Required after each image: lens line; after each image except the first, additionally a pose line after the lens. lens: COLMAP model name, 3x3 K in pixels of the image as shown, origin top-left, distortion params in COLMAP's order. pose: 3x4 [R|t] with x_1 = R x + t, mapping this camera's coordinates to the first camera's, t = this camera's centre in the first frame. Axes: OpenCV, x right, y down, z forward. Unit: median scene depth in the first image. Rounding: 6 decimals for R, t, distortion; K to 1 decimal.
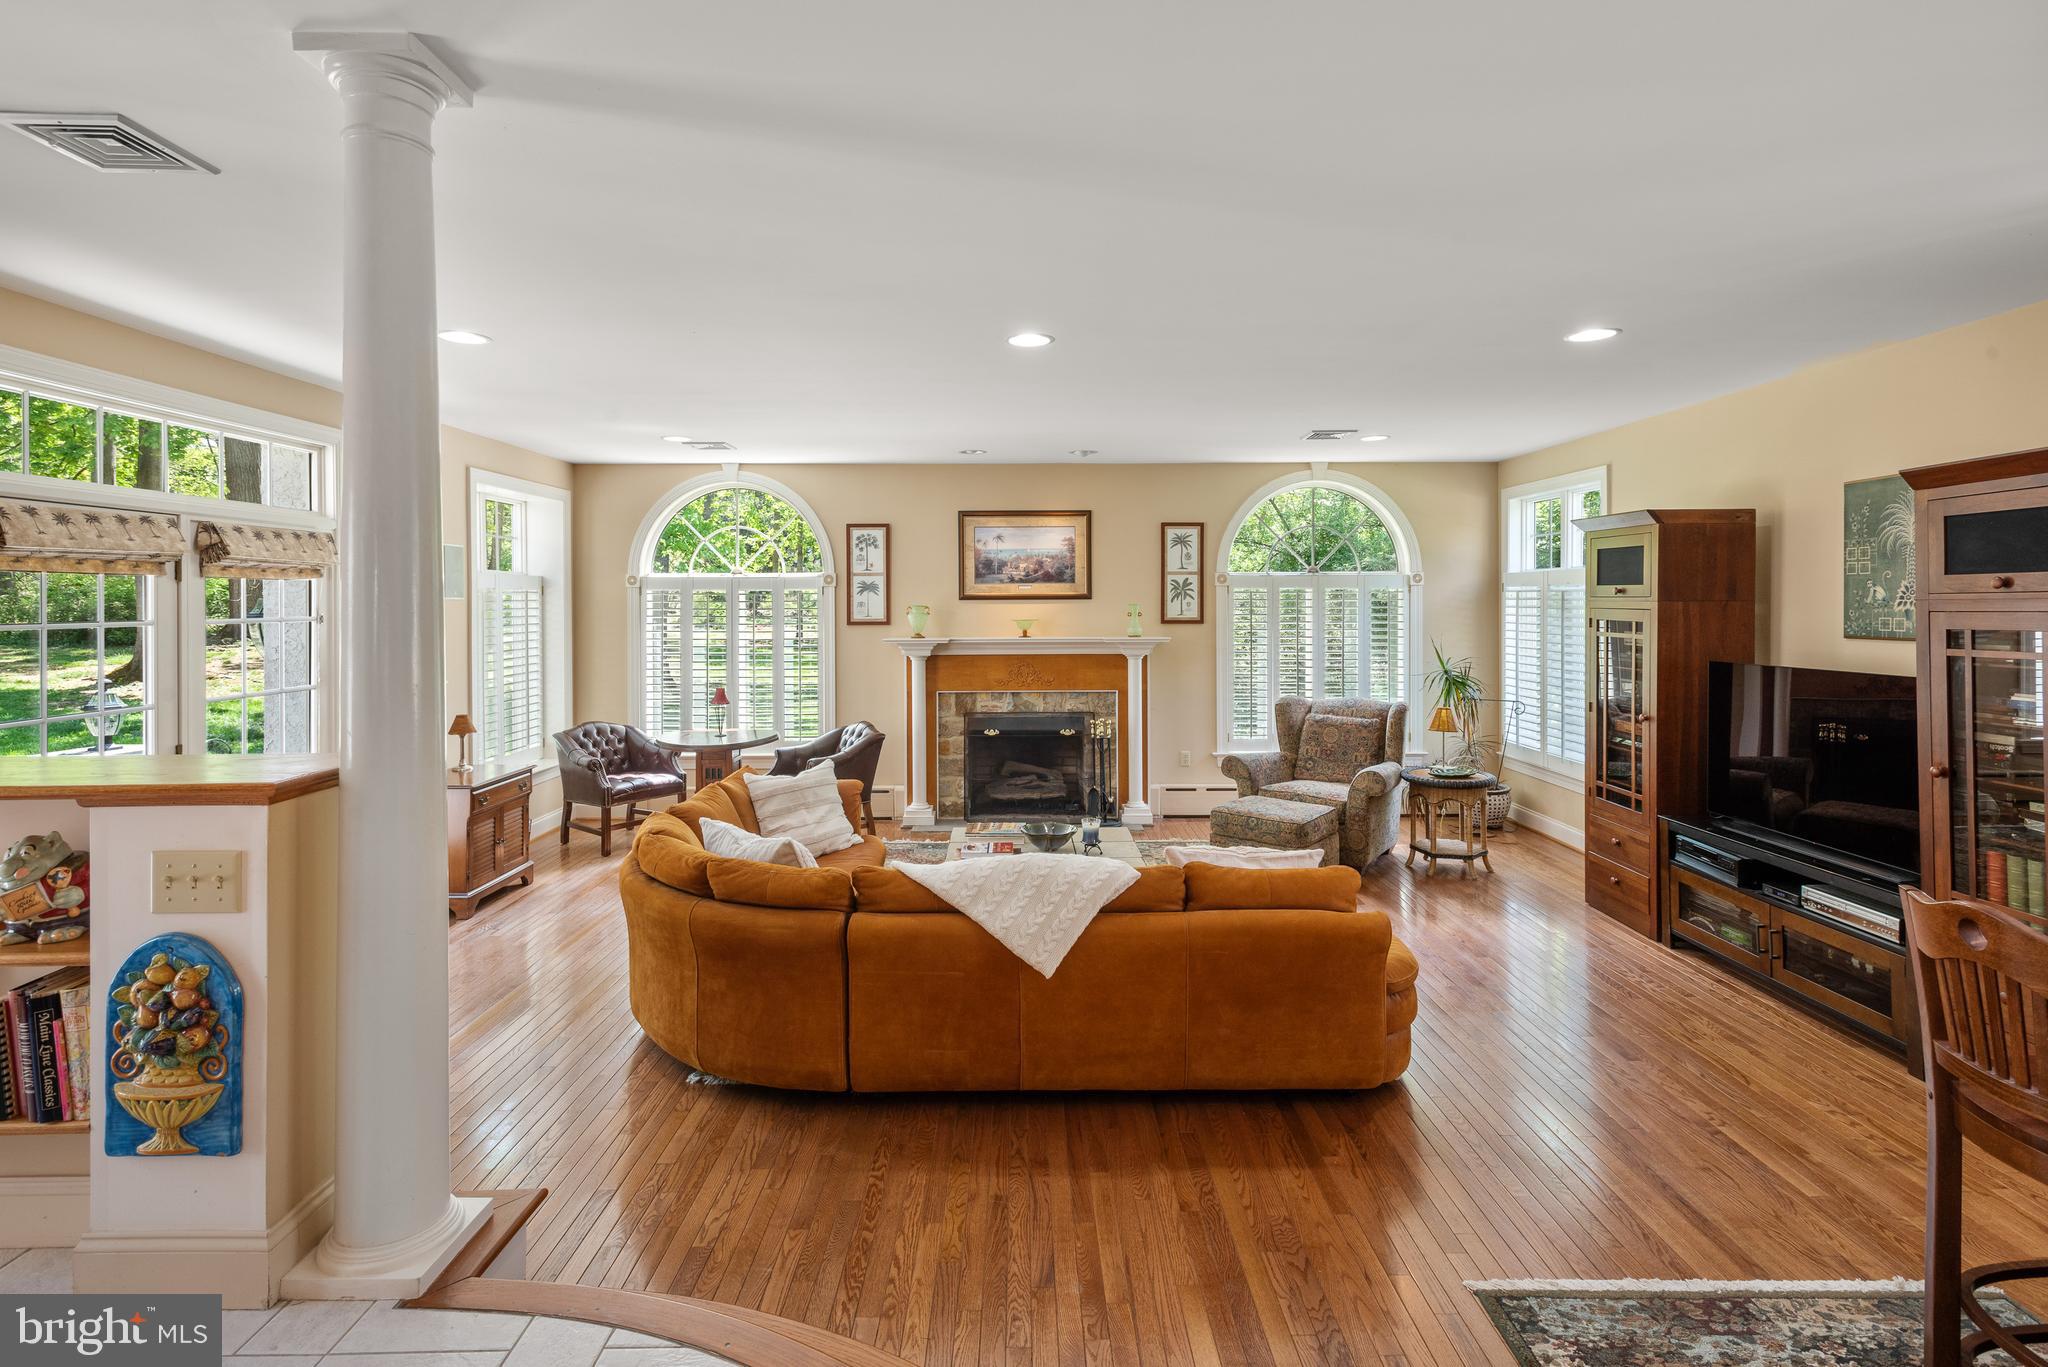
lens RADIAL K [[1005.4, 0, 1034.4], [0, 1005.4, 611.7], [0, 0, 1]] dist [0.001283, 0.000529]
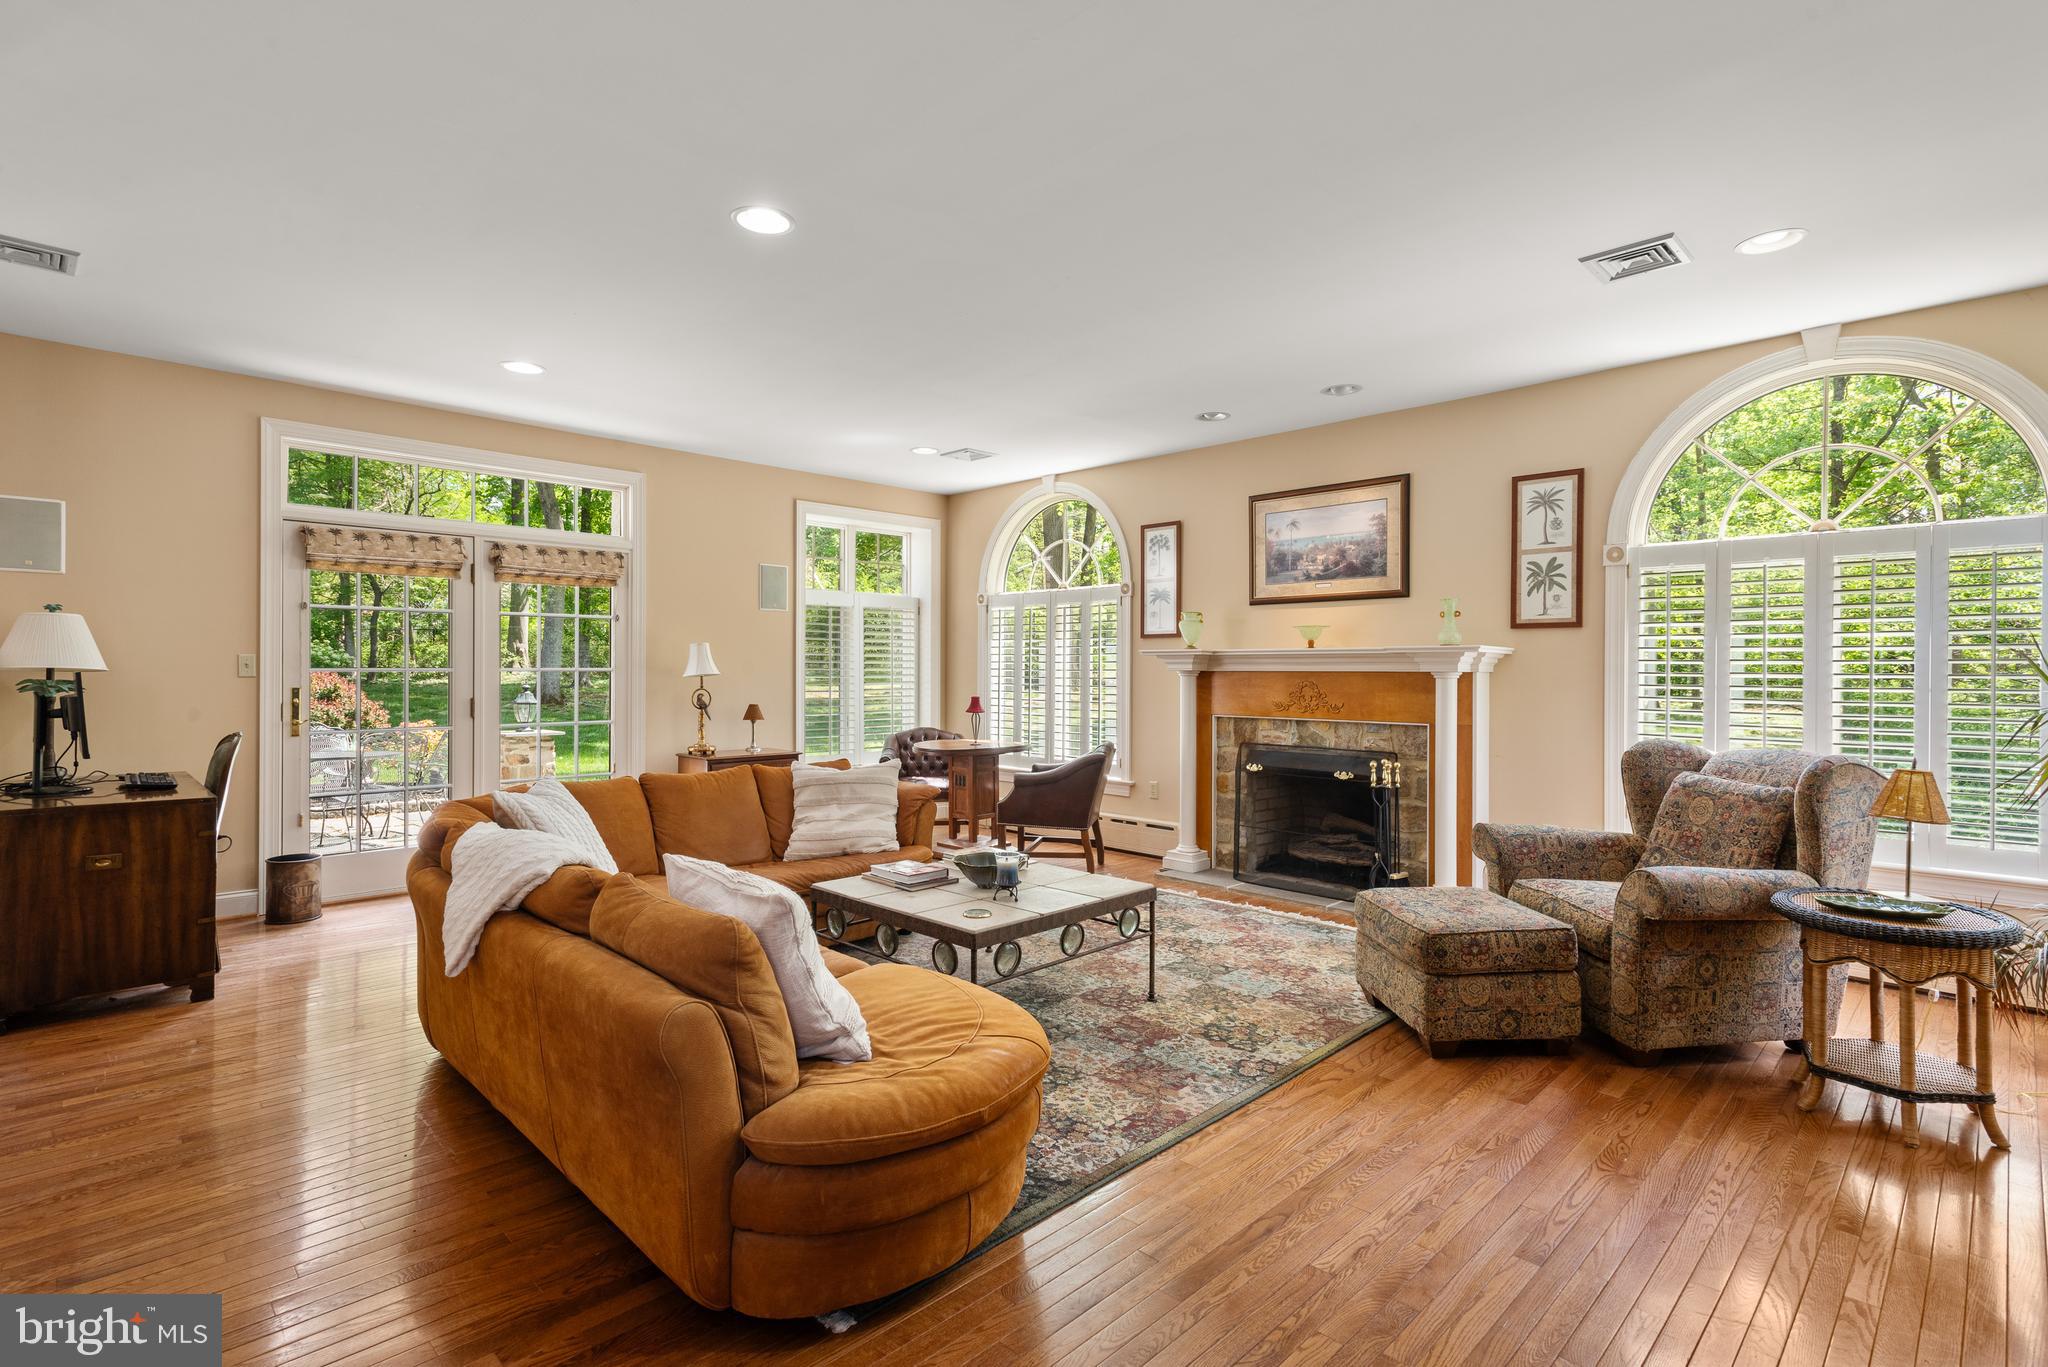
lens RADIAL K [[975.2, 0, 1024.0], [0, 975.2, 683.5], [0, 0, 1]] dist [0.001189, -0.000017]
pose [[0.694407, 0.017306, -0.719374, 0.377479], [-0.014205, 0.999846, 0.010341, 0.047177], [0.719442, 0.003038, 0.694545, 0.326844]]
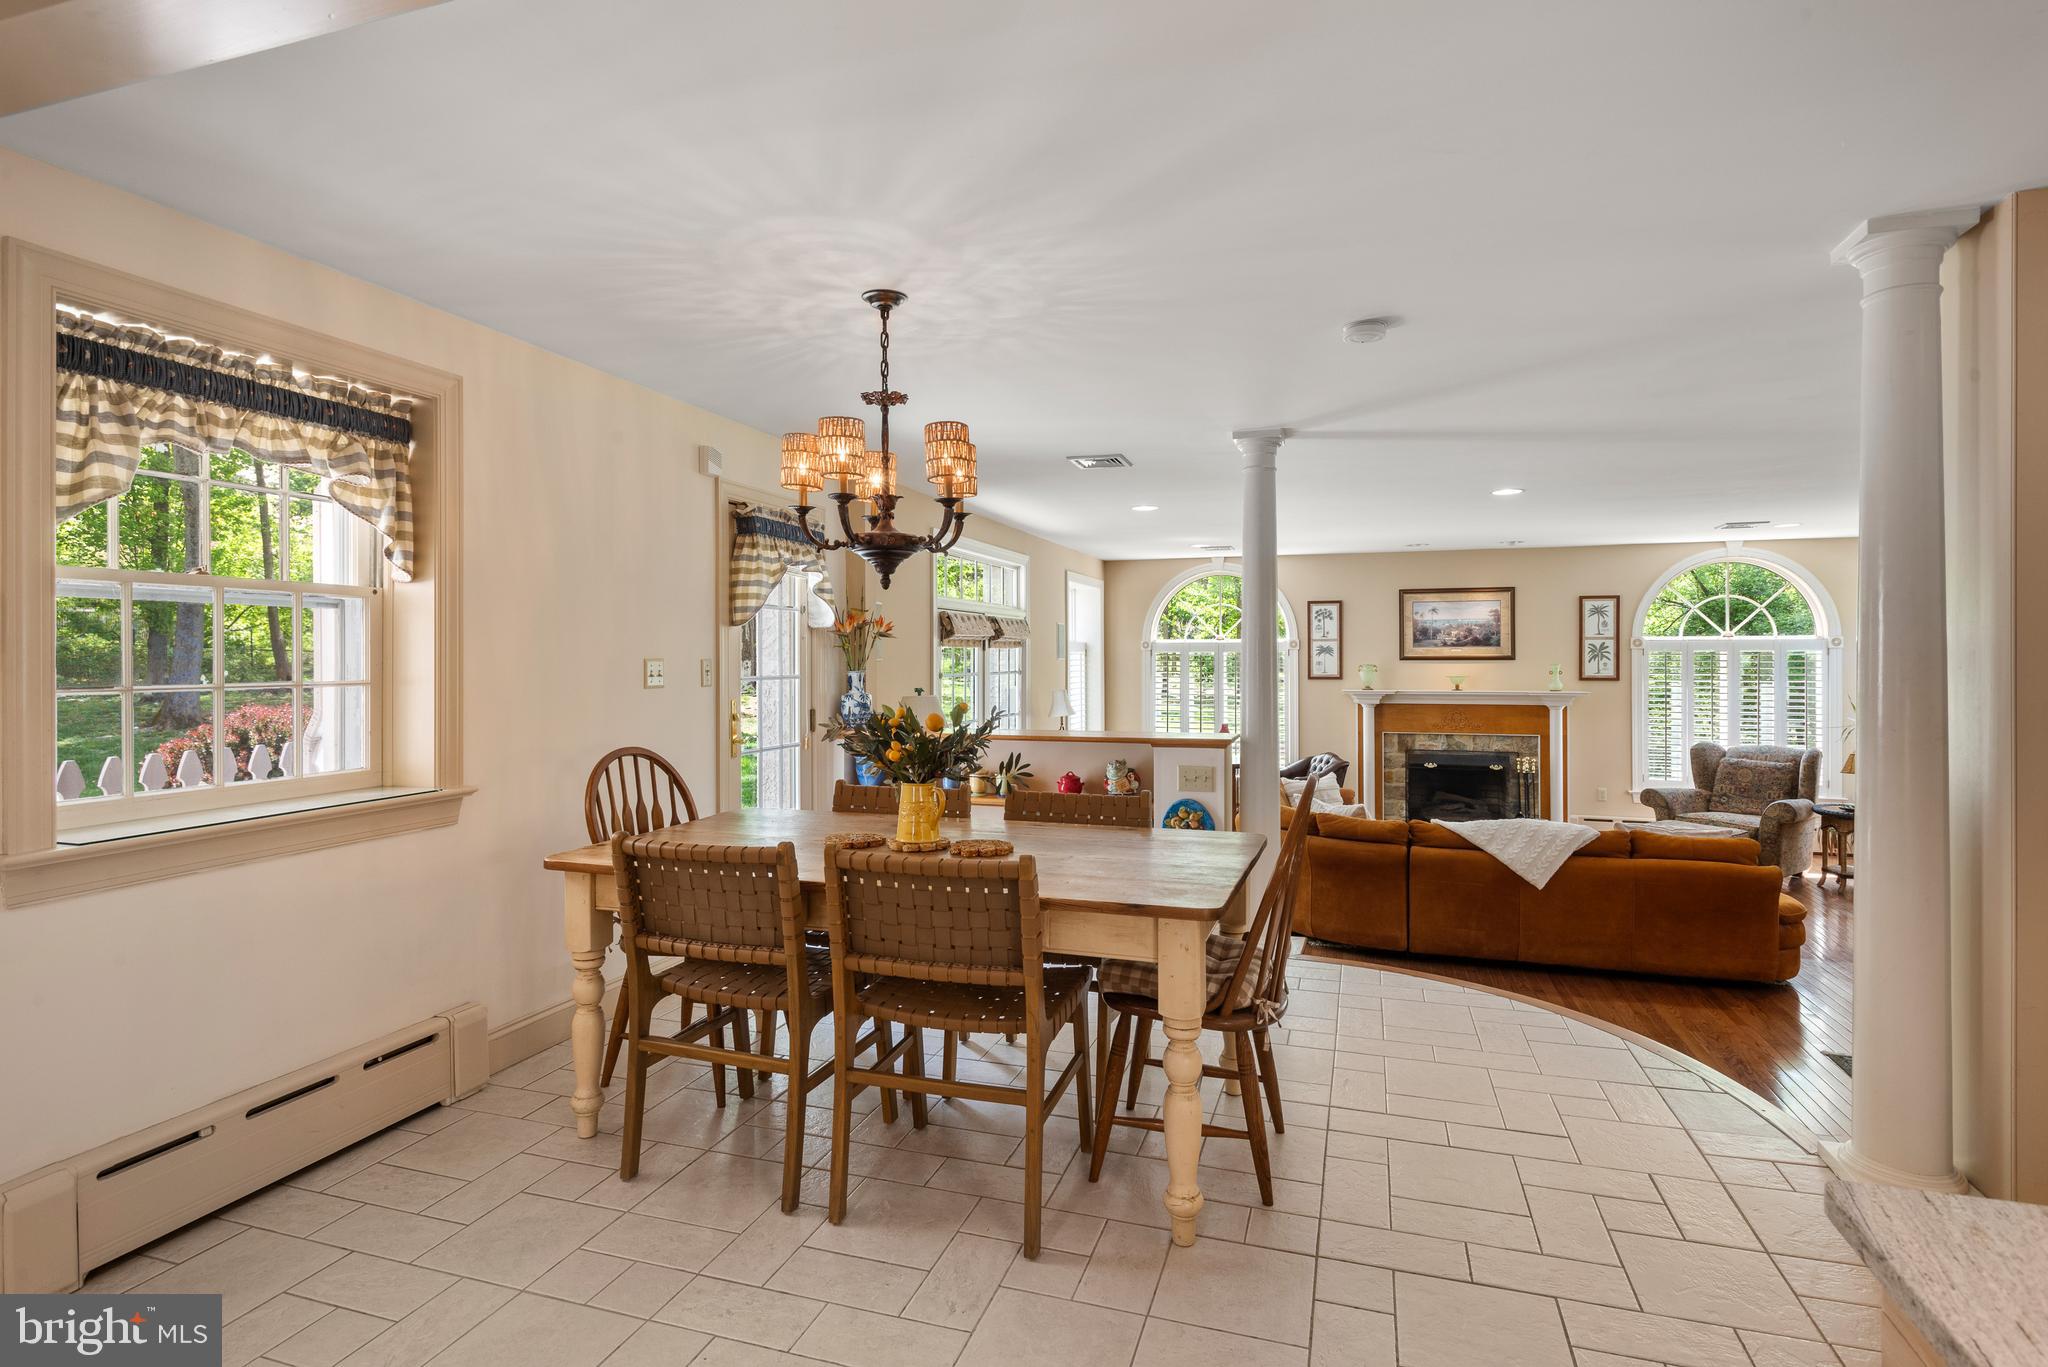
lens RADIAL K [[1022.0, 0, 1028.6], [0, 1022.0, 653.3], [0, 0, 1]] dist [-0.001961, -0.001061]
pose [[0.944735, 0.001081, -0.327832, -0.096677], [-0.005537, 0.999905, -0.012659, -0.001458], [0.327787, 0.013774, 0.944651, -0.369792]]
